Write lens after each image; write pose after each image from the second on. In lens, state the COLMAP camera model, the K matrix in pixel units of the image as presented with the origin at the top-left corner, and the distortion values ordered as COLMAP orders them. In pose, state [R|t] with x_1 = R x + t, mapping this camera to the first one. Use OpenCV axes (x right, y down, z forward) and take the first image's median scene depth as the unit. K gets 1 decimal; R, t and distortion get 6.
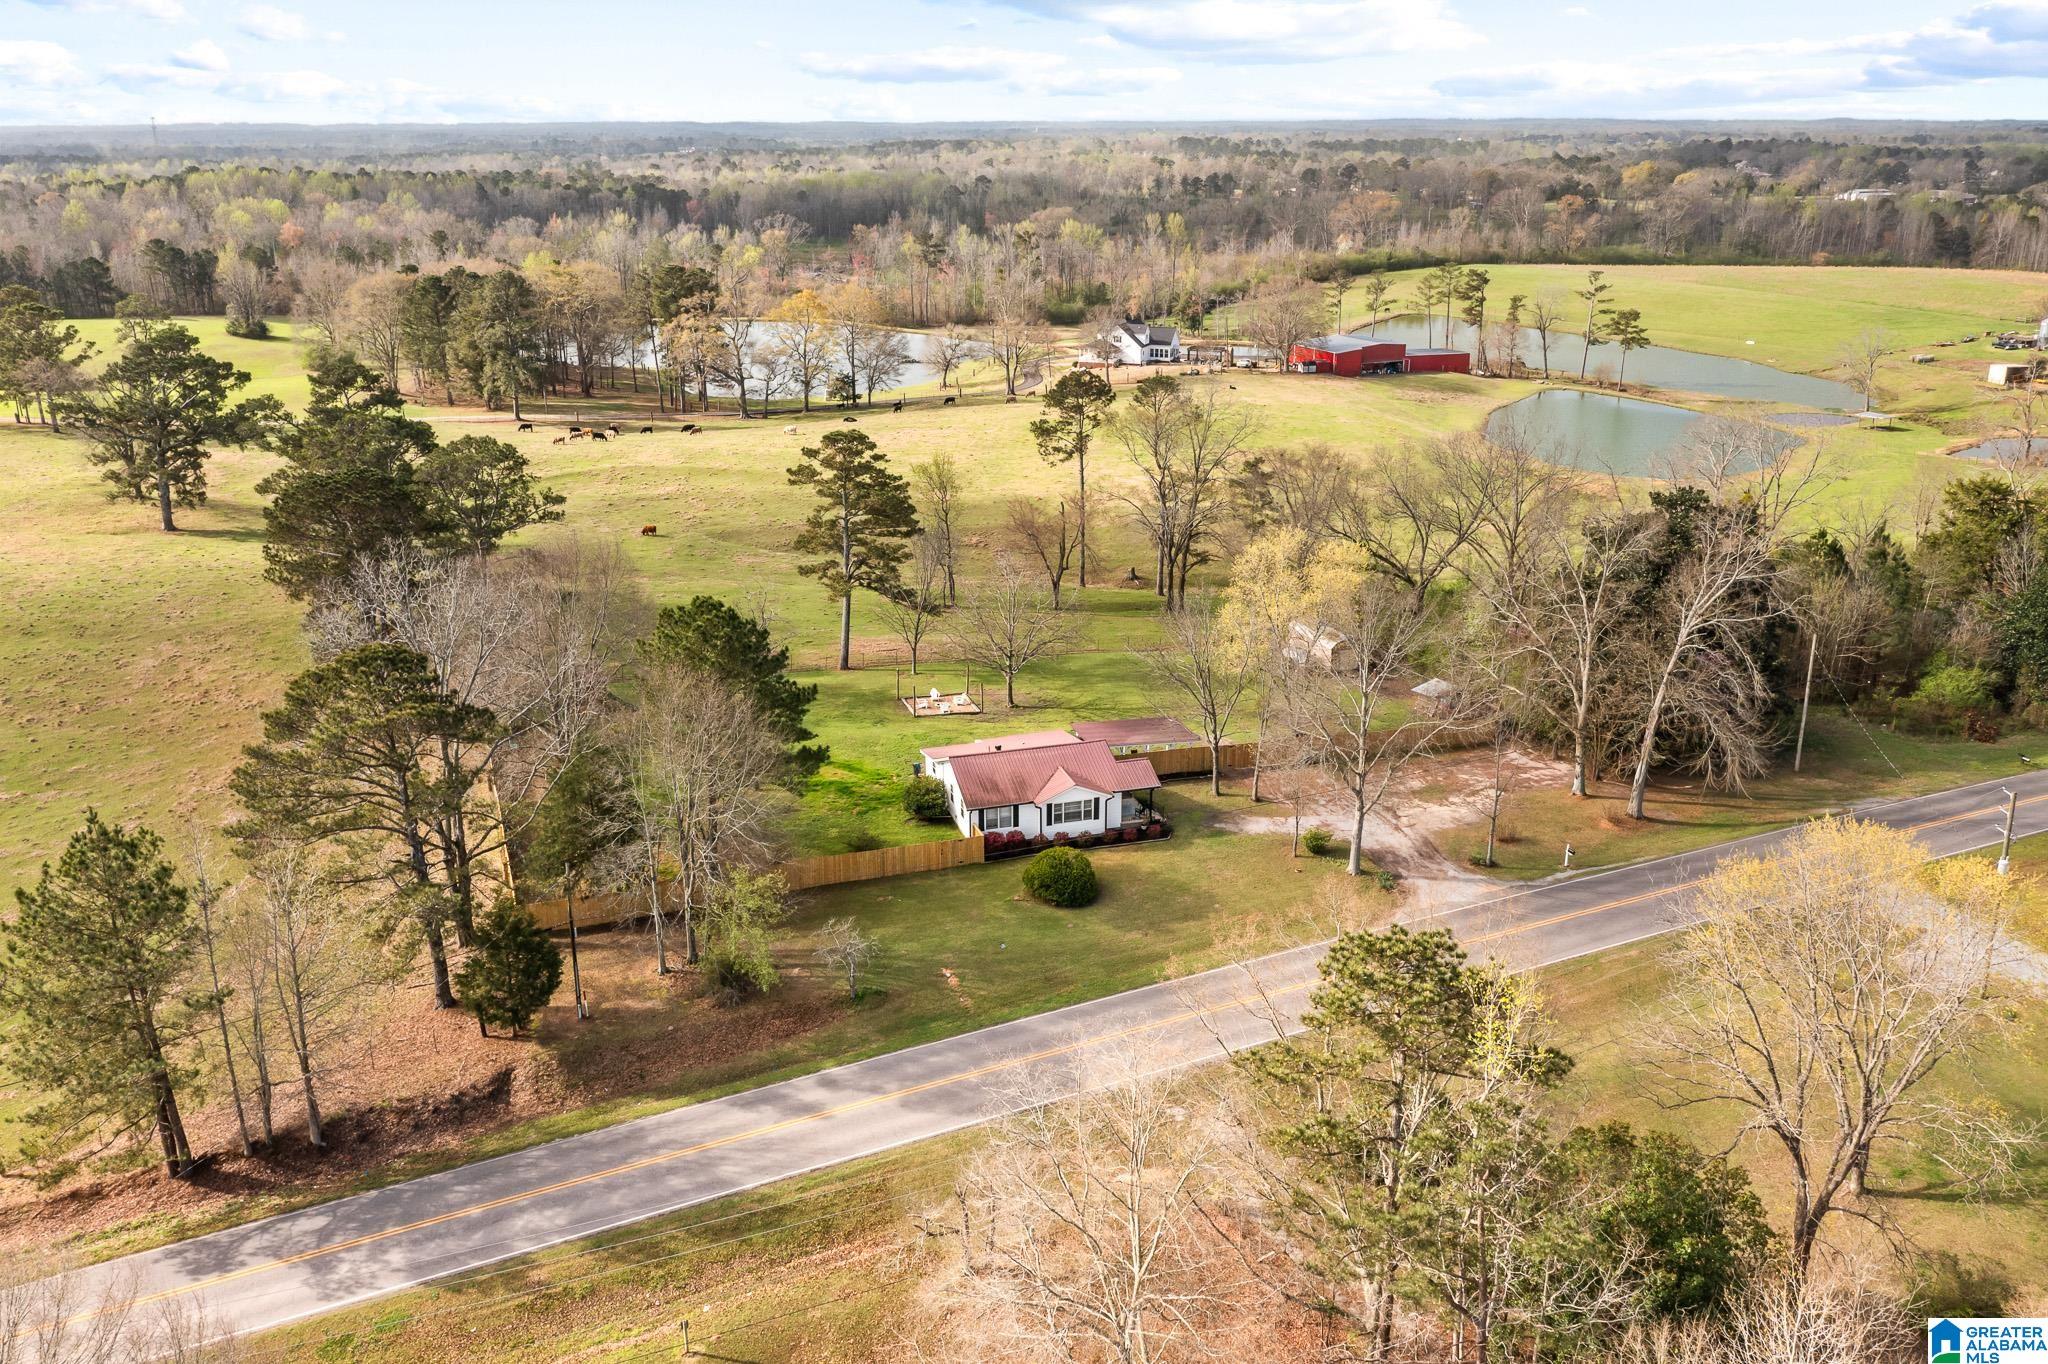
lens RADIAL K [[1625.3, 0, 1024.0], [0, 1625.3, 682.0], [0, 0, 1]] dist [-0.008241, 0.001141]
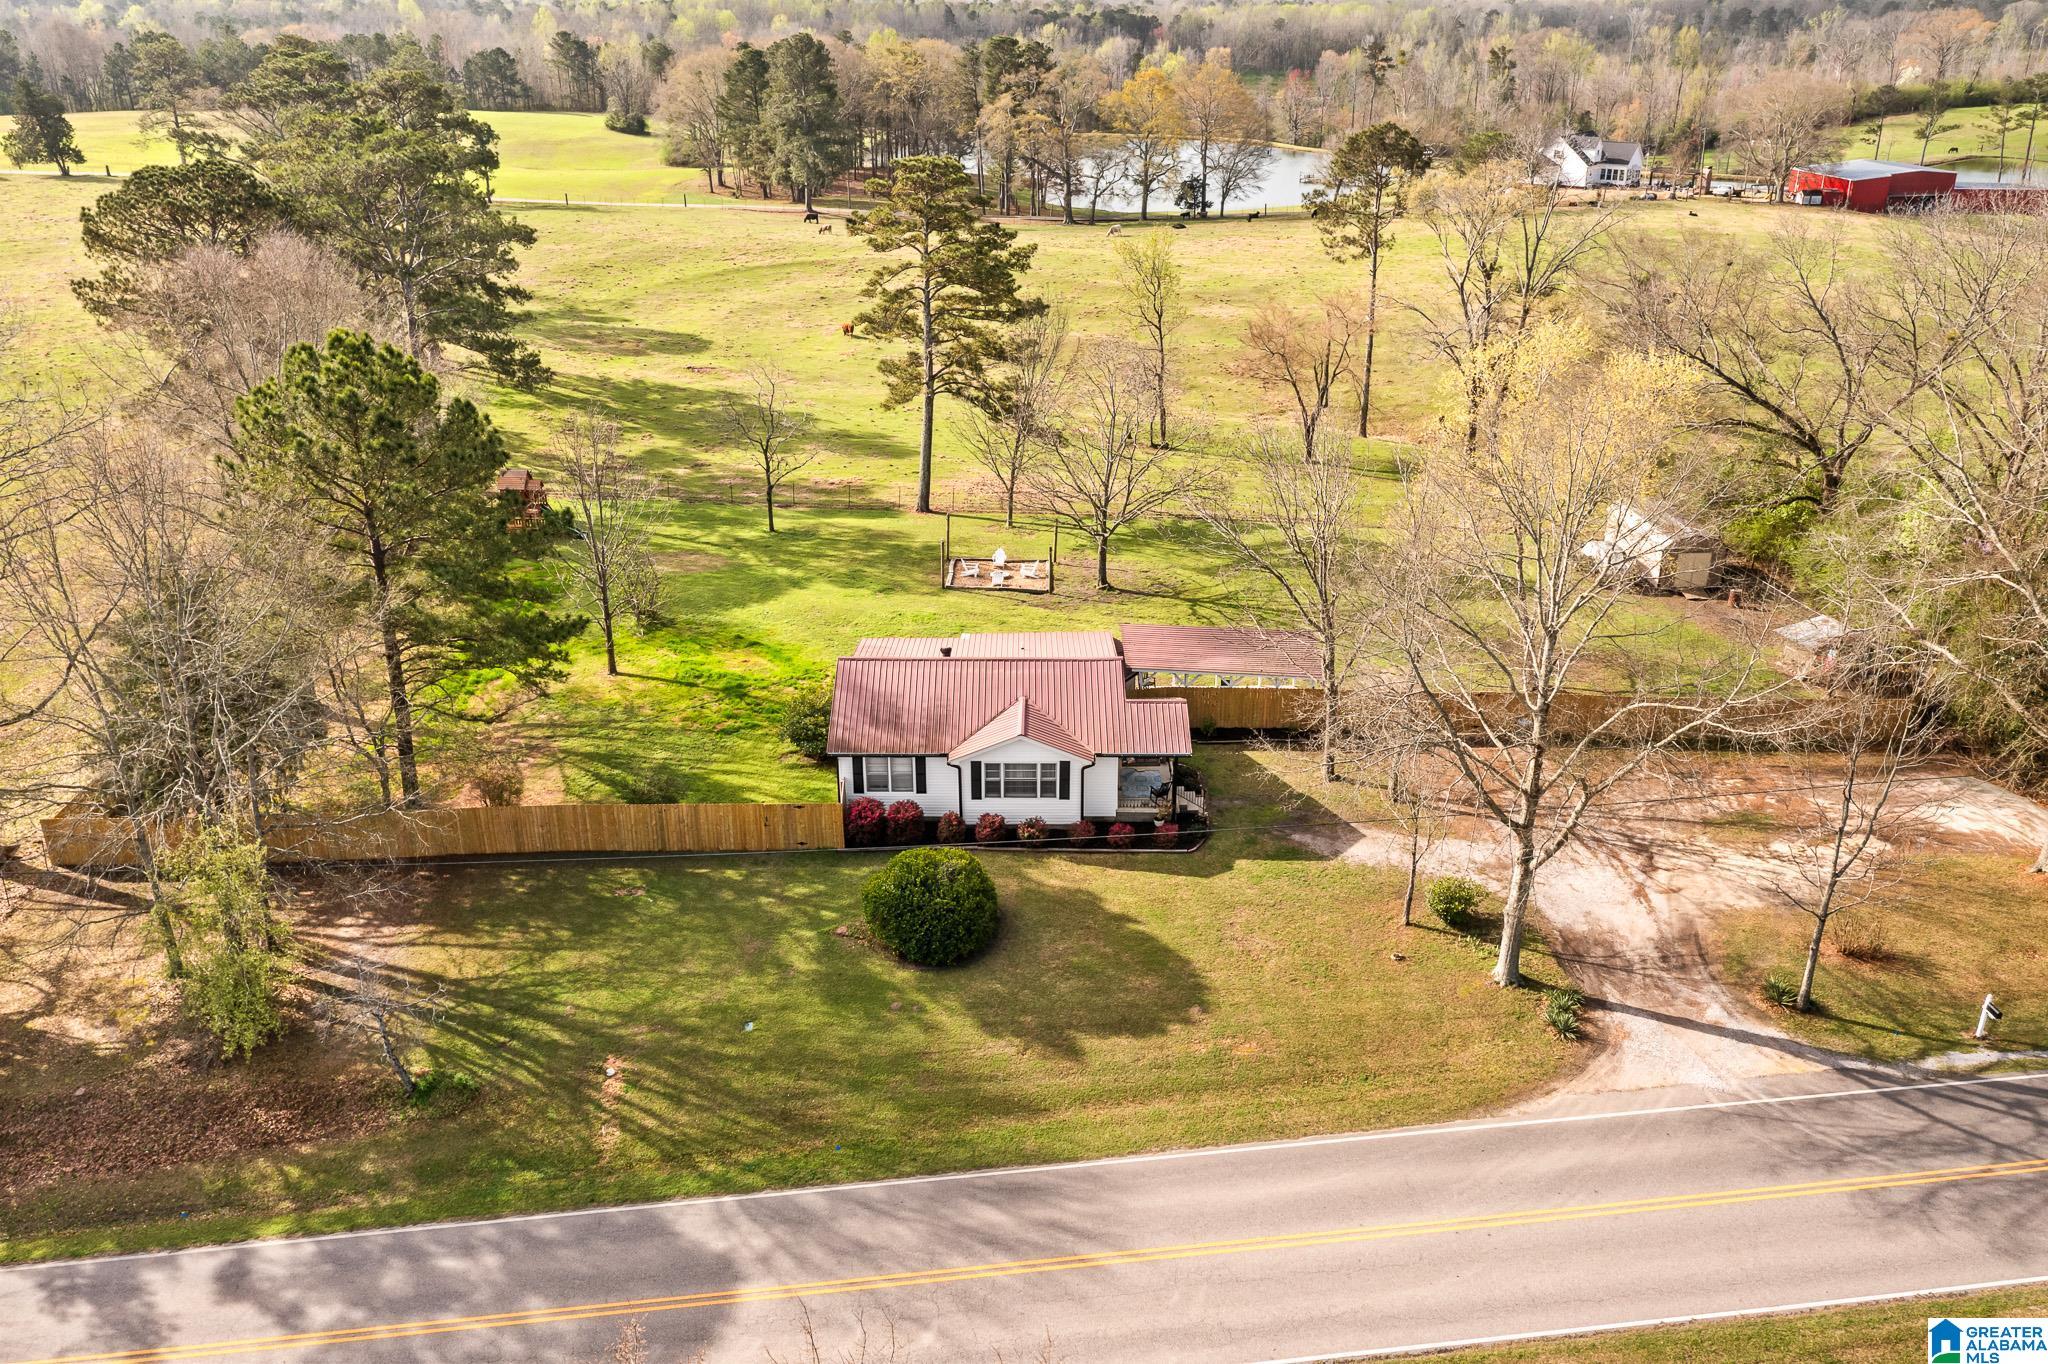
lens RADIAL K [[1625.3, 0, 1024.0], [0, 1625.3, 682.0], [0, 0, 1]] dist [-0.008241, 0.001141]
pose [[0.954523, 0.118256, -0.273682, 0.177597], [-0.096187, 0.991033, 0.092745, -0.005922], [0.282195, -0.062202, 0.957338, 0.456563]]
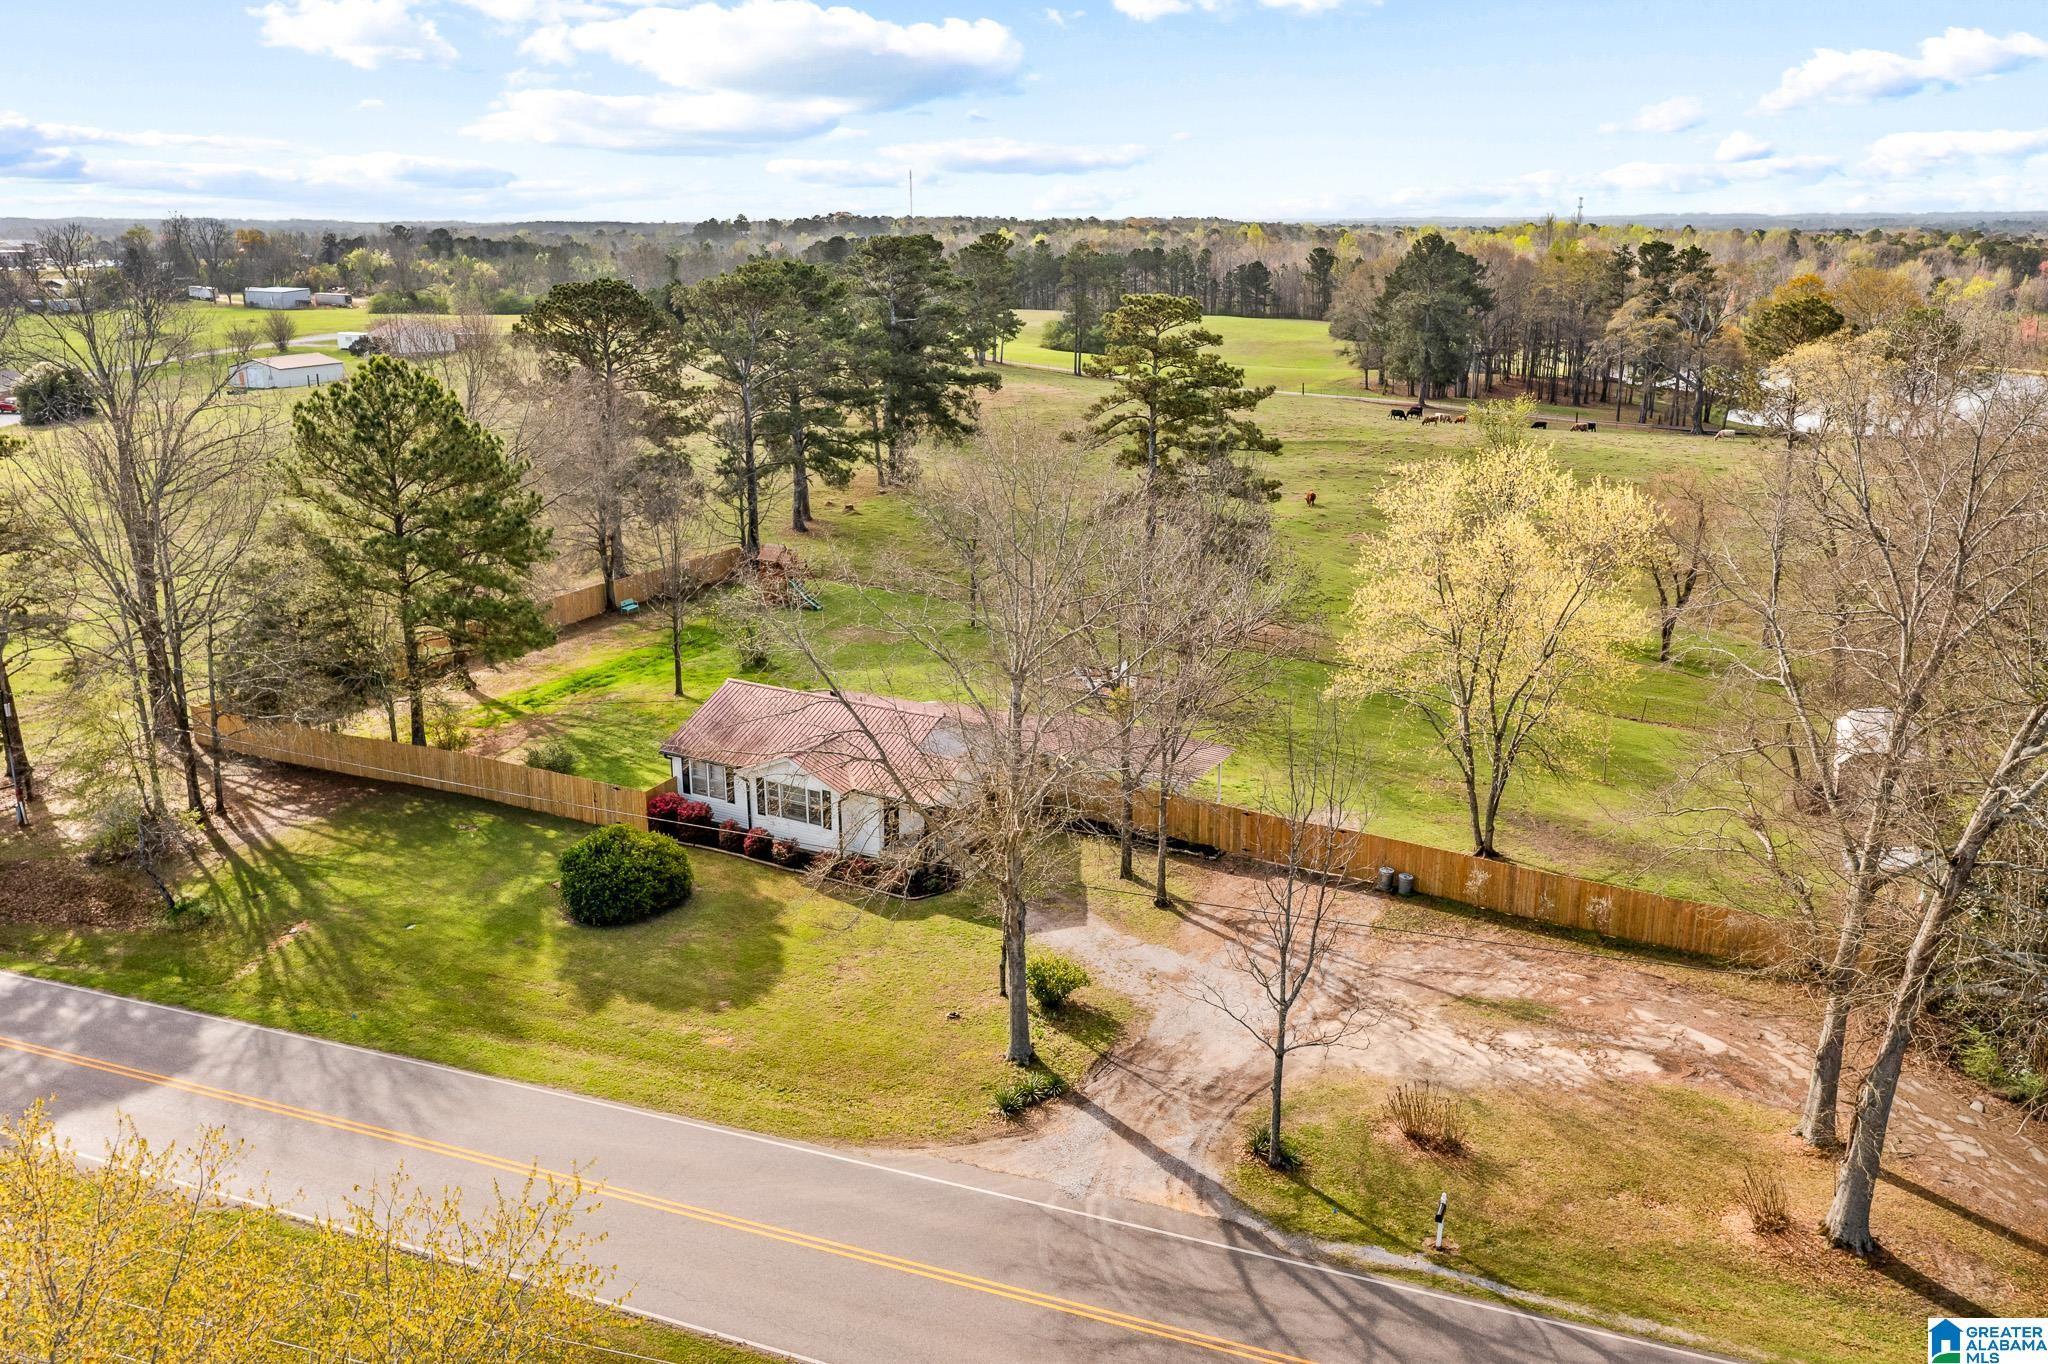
lens RADIAL K [[1625.3, 0, 1024.0], [0, 1625.3, 682.0], [0, 0, 1]] dist [-0.008241, 0.001141]
pose [[0.683503, 0.198298, -0.702496, 0.491276], [-0.235317, 0.970872, 0.045099, -0.010488], [0.690977, 0.134484, 0.710257, 0.615268]]
